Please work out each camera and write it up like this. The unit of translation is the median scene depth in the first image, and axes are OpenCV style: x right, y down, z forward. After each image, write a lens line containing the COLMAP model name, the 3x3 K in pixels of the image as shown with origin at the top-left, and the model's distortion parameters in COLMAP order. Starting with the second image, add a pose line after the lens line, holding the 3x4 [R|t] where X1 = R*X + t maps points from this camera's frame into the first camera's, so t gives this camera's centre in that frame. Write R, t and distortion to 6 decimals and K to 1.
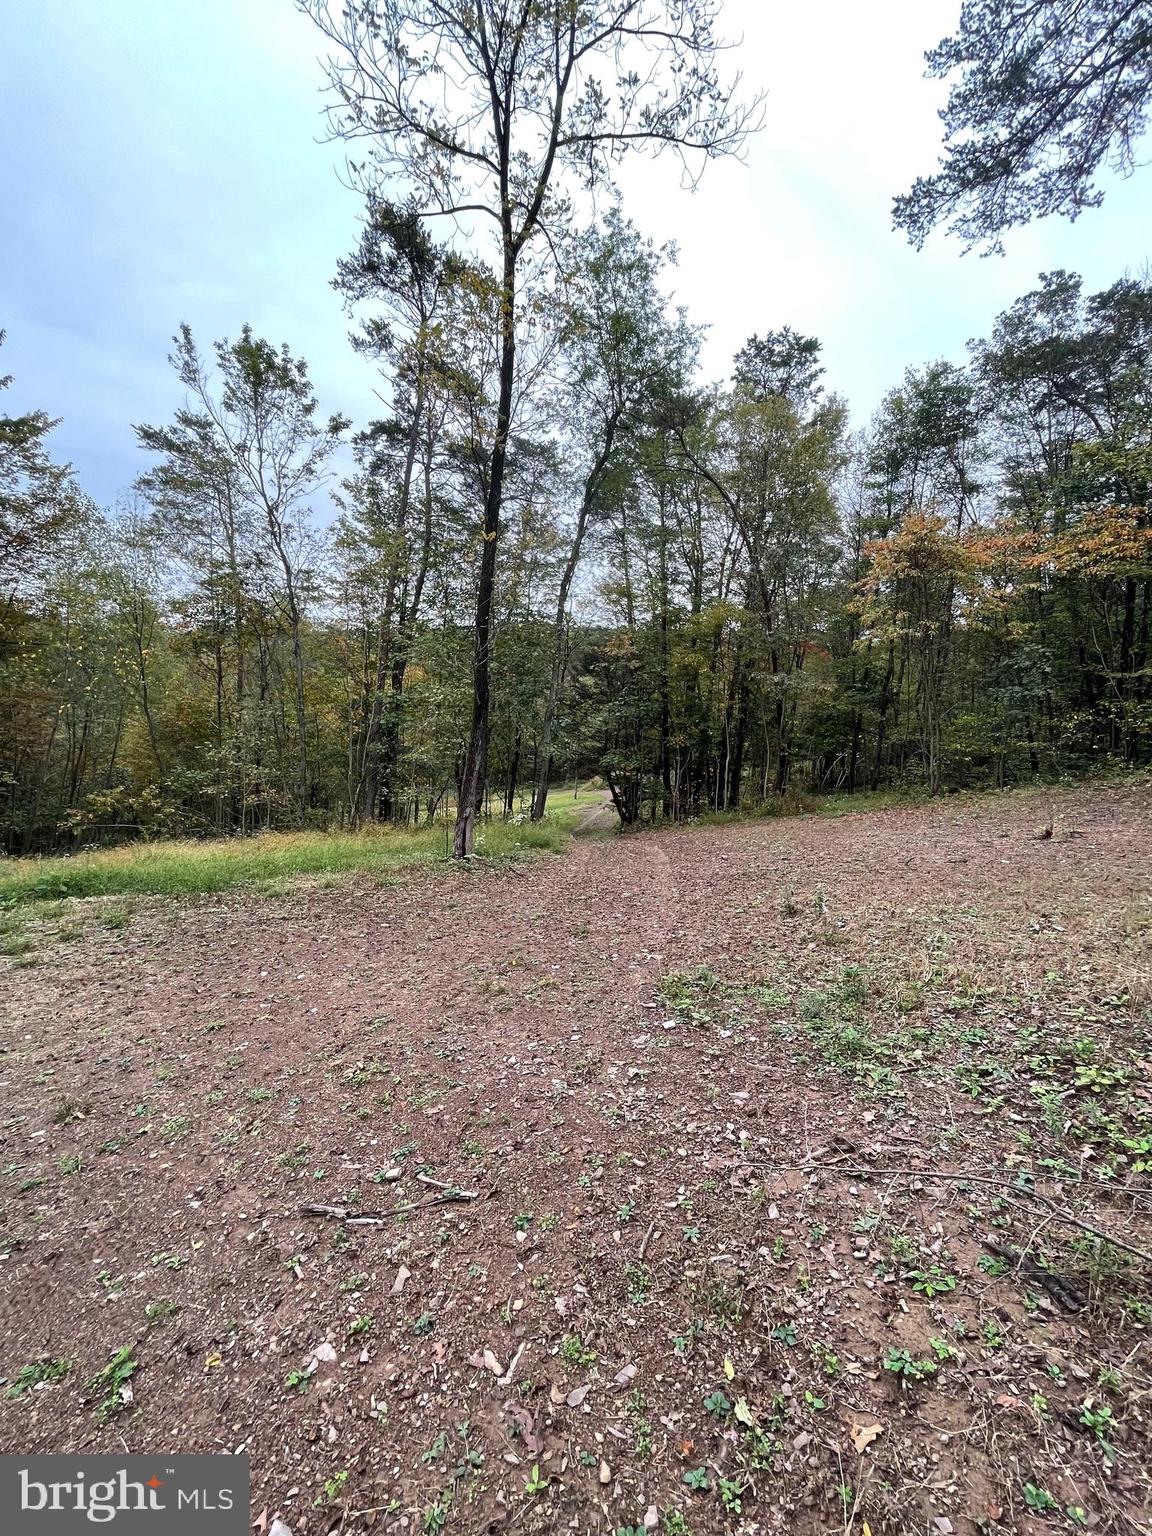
lens RADIAL K [[616.1, 0, 582.8], [0, 616.1, 769.1], [0, 0, 1]] dist [-0.009897, 0.001032]
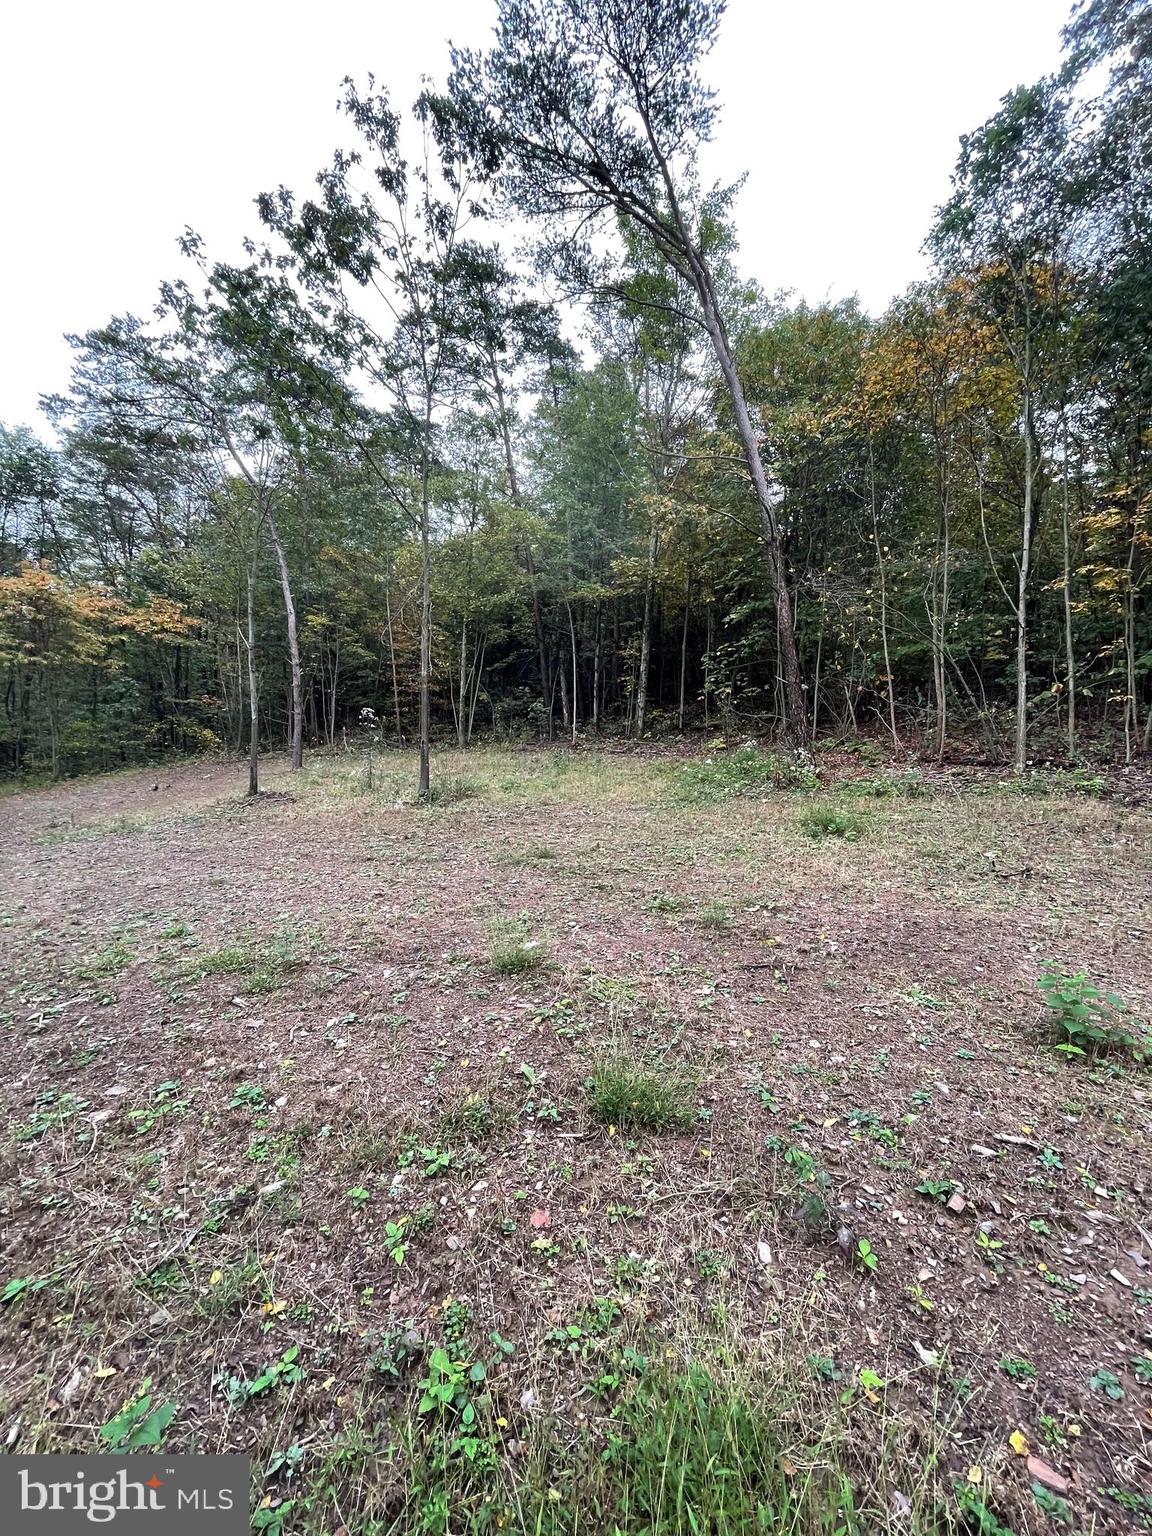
lens RADIAL K [[616.1, 0, 577.8], [0, 616.1, 767.8], [0, 0, 1]] dist [-0.009897, 0.001032]
pose [[0.256045, -0.041559, 0.965771, -0.655578], [0.036762, 0.998771, 0.033232, 0.019560], [-0.965966, 0.026995, 0.257258, -0.677026]]
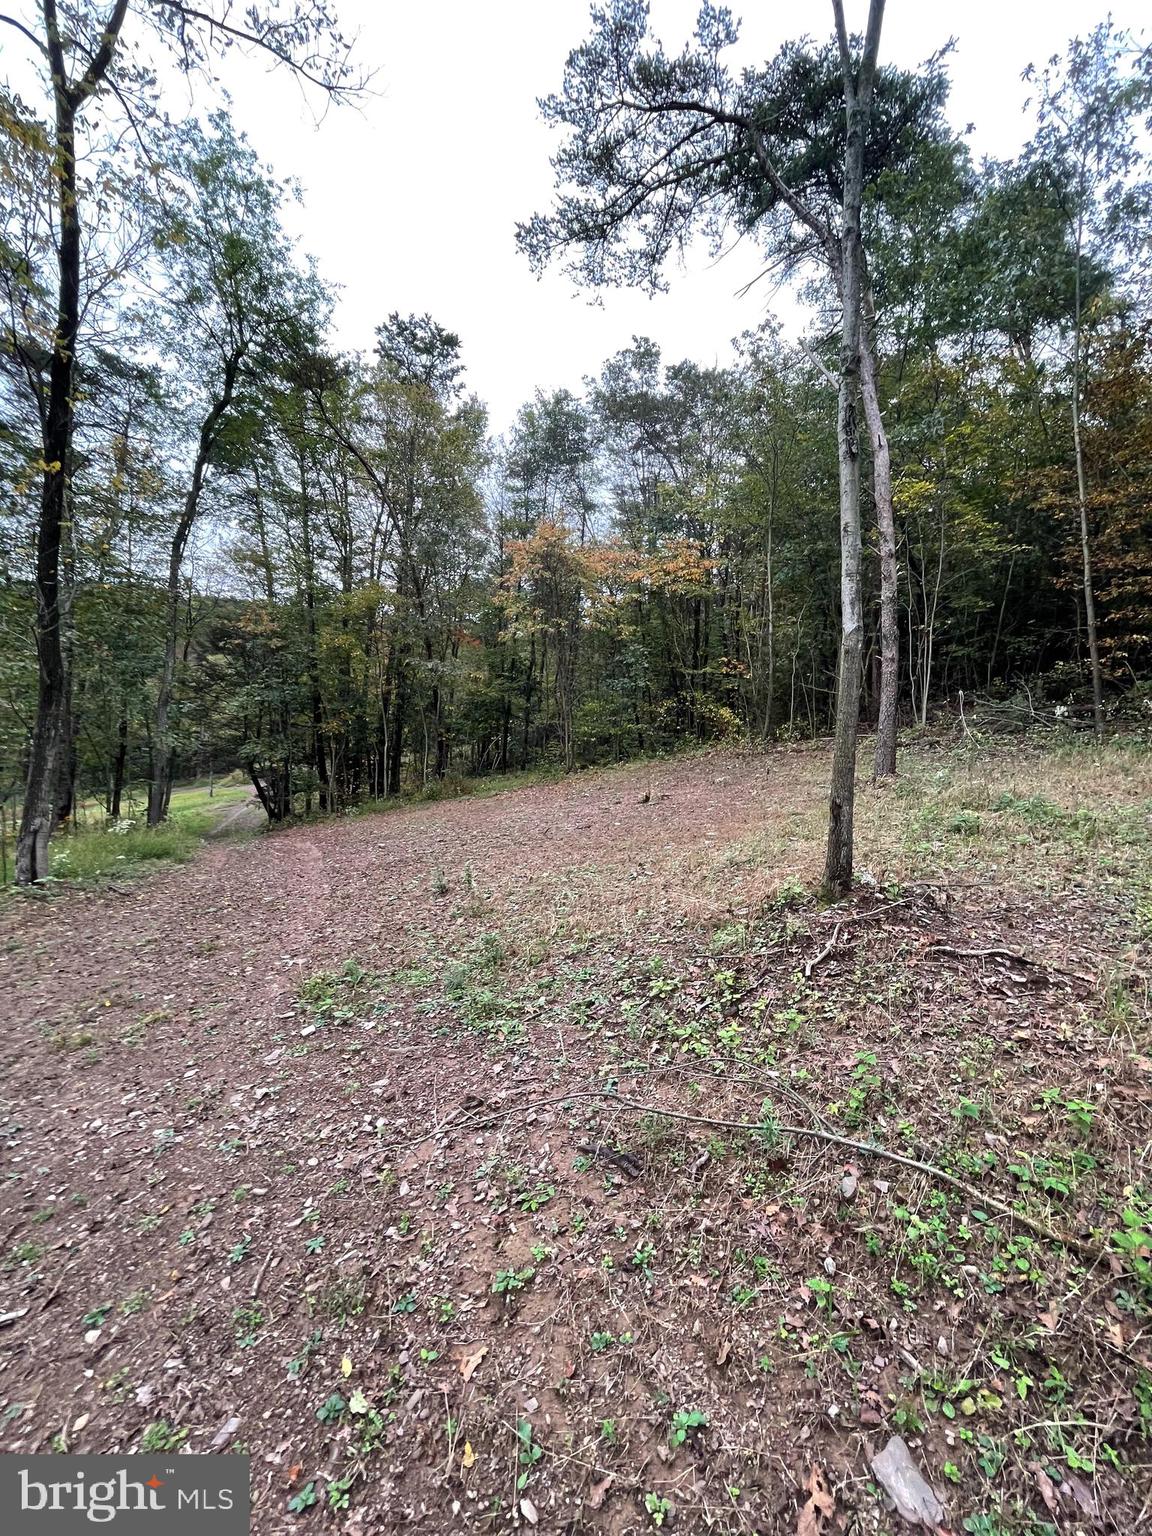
lens RADIAL K [[616.1, 0, 580.2], [0, 616.1, 768.4], [0, 0, 1]] dist [-0.009897, 0.001032]
pose [[0.863025, -0.046815, 0.502988, 0.018531], [0.035960, 0.998864, 0.031268, 0.001344], [-0.503880, -0.008898, 0.863728, -0.003904]]
